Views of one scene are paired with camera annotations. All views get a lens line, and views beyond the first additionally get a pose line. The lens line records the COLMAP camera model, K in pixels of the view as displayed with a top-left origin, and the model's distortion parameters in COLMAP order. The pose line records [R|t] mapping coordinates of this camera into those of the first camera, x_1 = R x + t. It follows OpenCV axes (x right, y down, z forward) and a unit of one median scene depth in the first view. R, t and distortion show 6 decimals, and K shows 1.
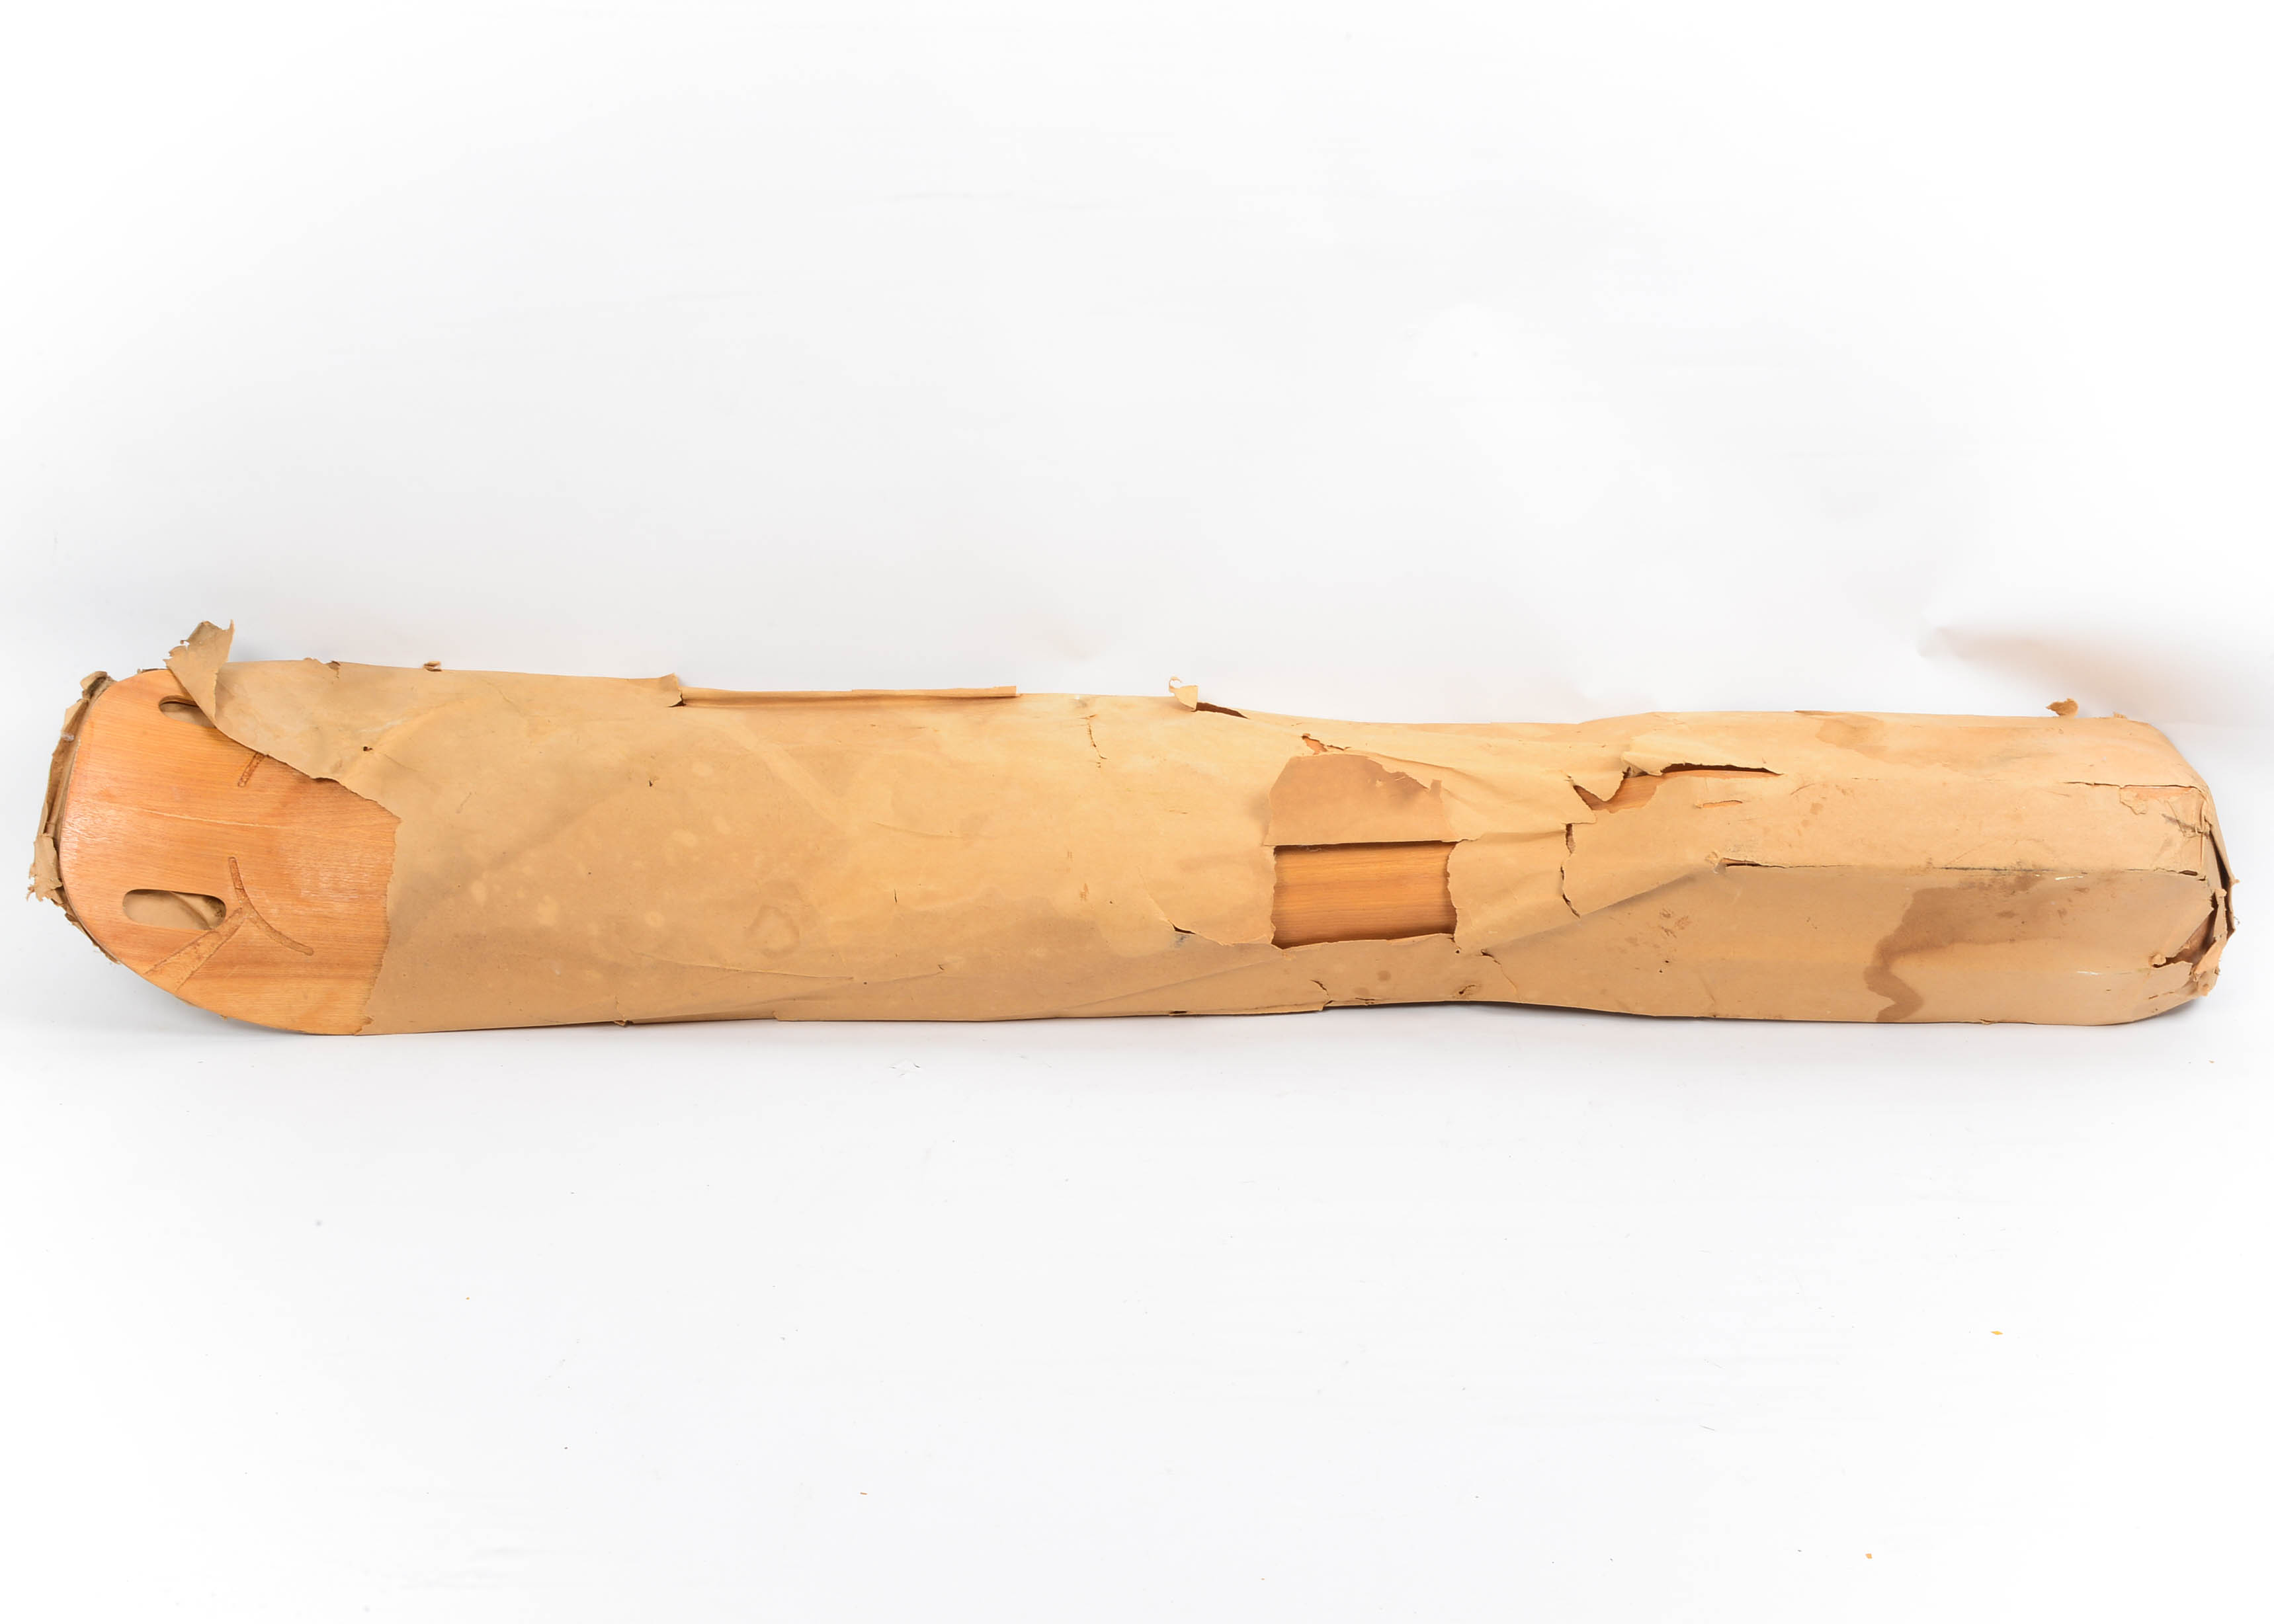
lens RADIAL K [[3024.4, 0, 1140.0], [0, 3024.4, 808.0], [0, 0, 1]] dist [0.045227, 0.000000]
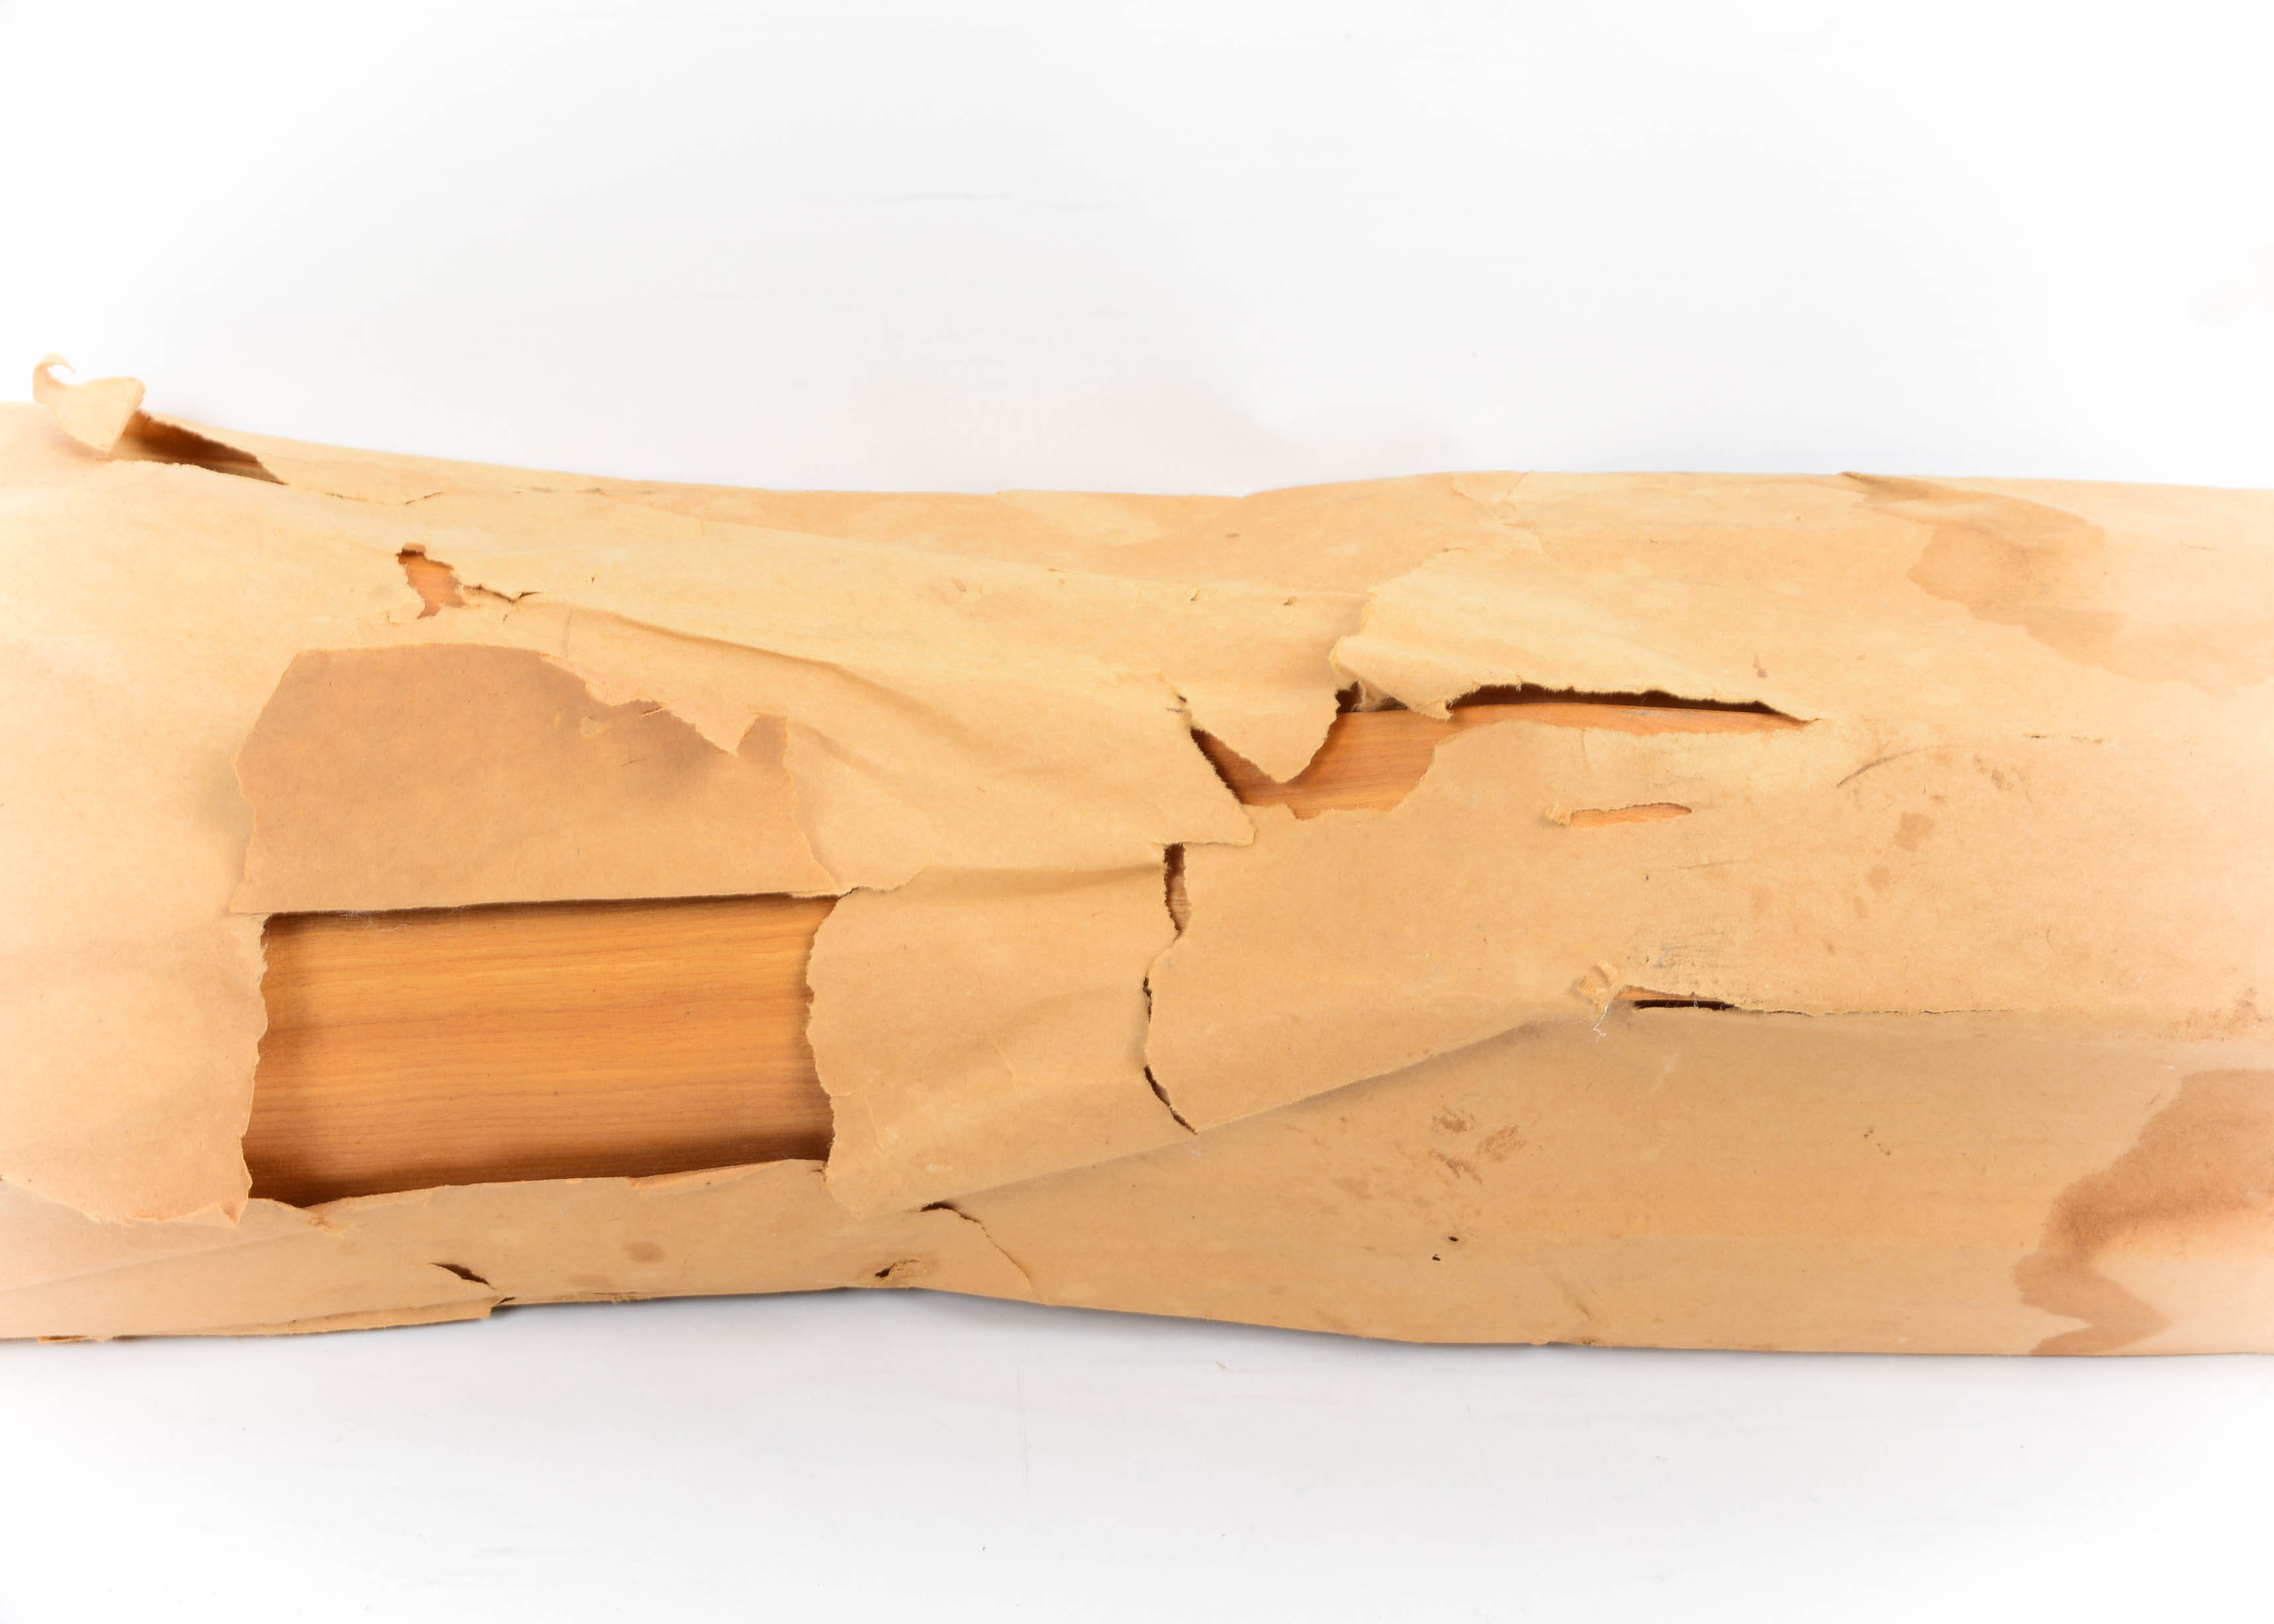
lens RADIAL K [[3600.1, 0, 1132.7], [0, 3600.1, 817.7], [0, 0, 1]] dist [0.040481, 0.000000]
pose [[0.998581, 0.009207, 0.052451, 0.118778], [-0.017027, 0.988439, 0.150662, -0.058717], [-0.050457, -0.151341, 0.987193, 0.621867]]
